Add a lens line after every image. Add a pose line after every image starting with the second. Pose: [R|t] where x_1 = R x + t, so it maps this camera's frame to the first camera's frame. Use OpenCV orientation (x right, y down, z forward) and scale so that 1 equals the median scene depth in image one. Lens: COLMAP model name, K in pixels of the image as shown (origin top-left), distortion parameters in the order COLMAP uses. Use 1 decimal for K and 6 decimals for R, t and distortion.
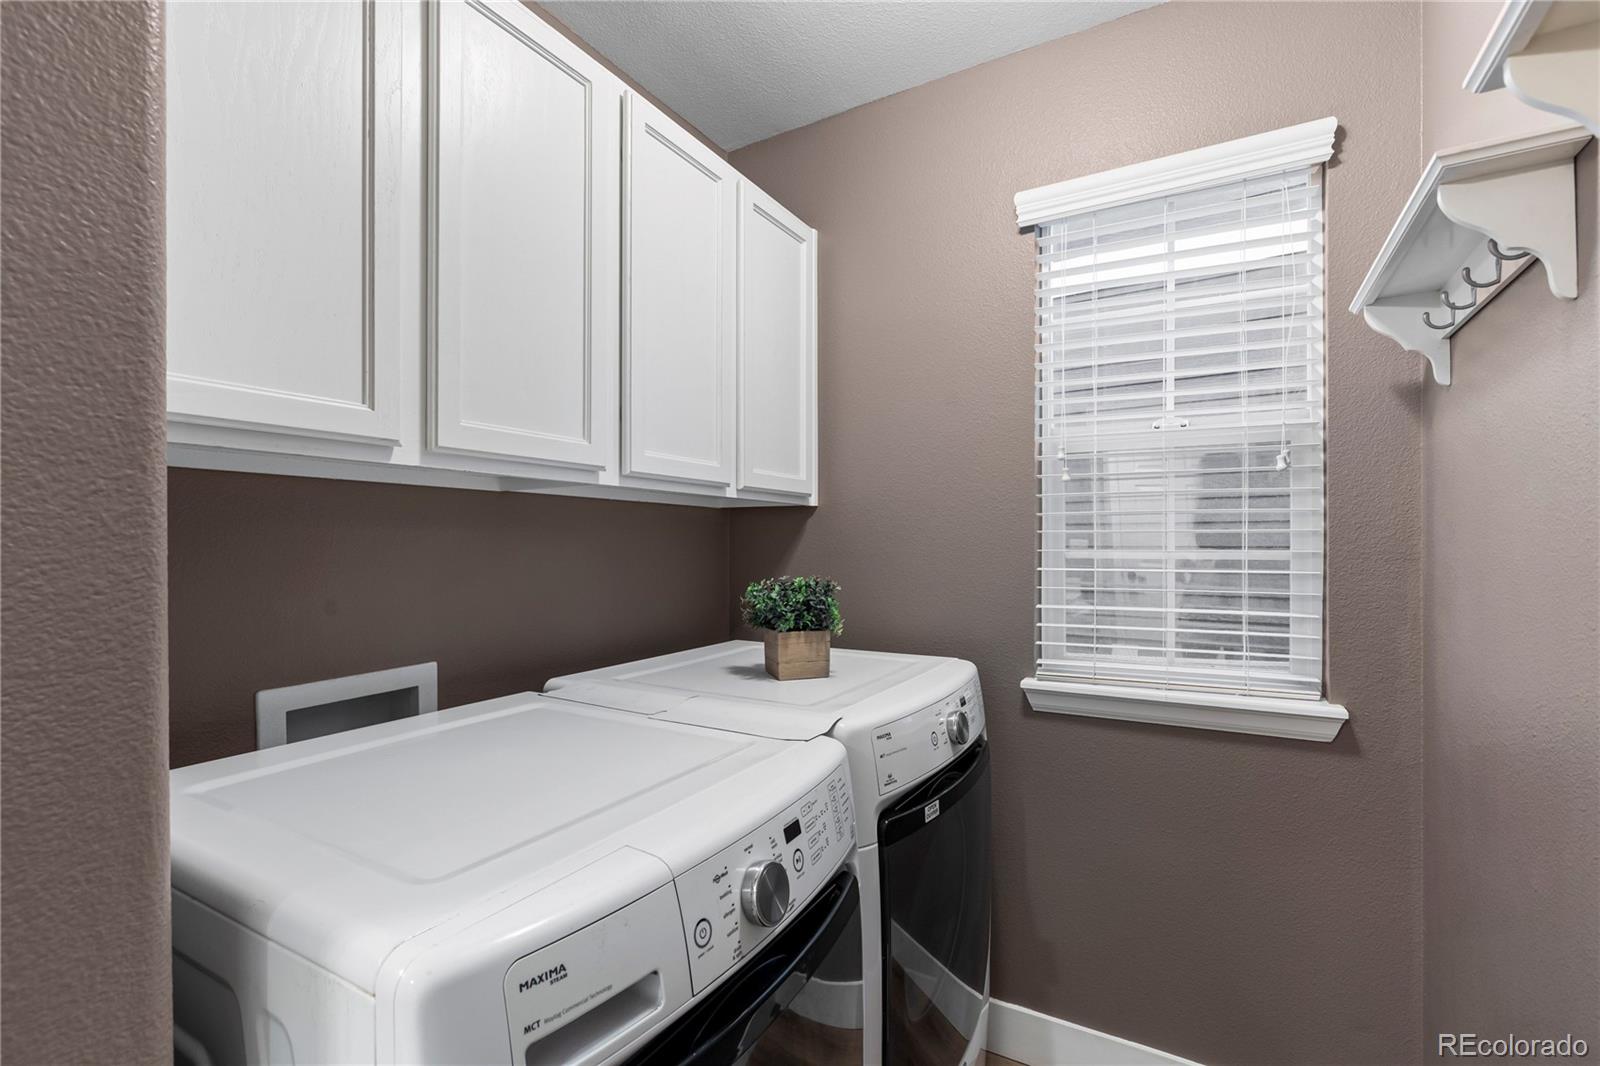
lens RADIAL K [[718.2, 0, 801.1], [0, 718.2, 544.7], [0, 0, 1]] dist [0.002585, -0.000330]
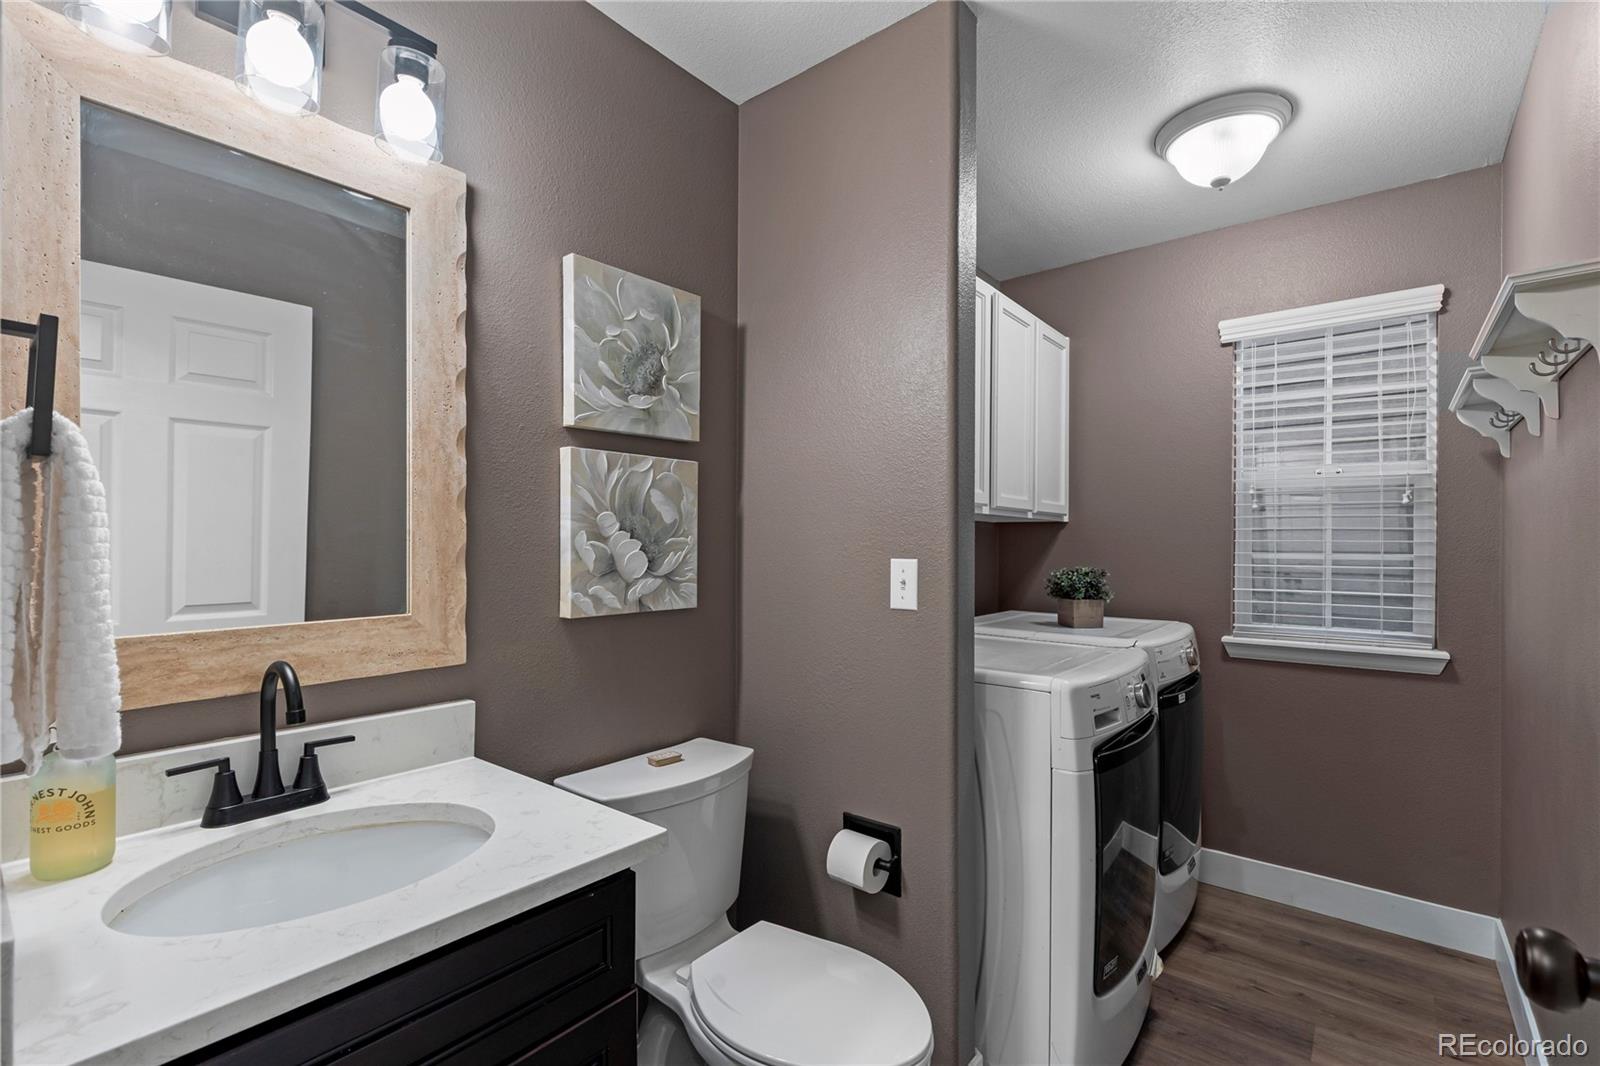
lens RADIAL K [[736.2, 0, 805.5], [0, 736.2, 537.7], [0, 0, 1]] dist [0.017338, 0.000020]
pose [[0.990398, 0.006398, -0.138098, -0.408330], [-0.007856, 0.999919, -0.010016, -0.001720], [0.138023, 0.011005, 0.990368, -0.792003]]
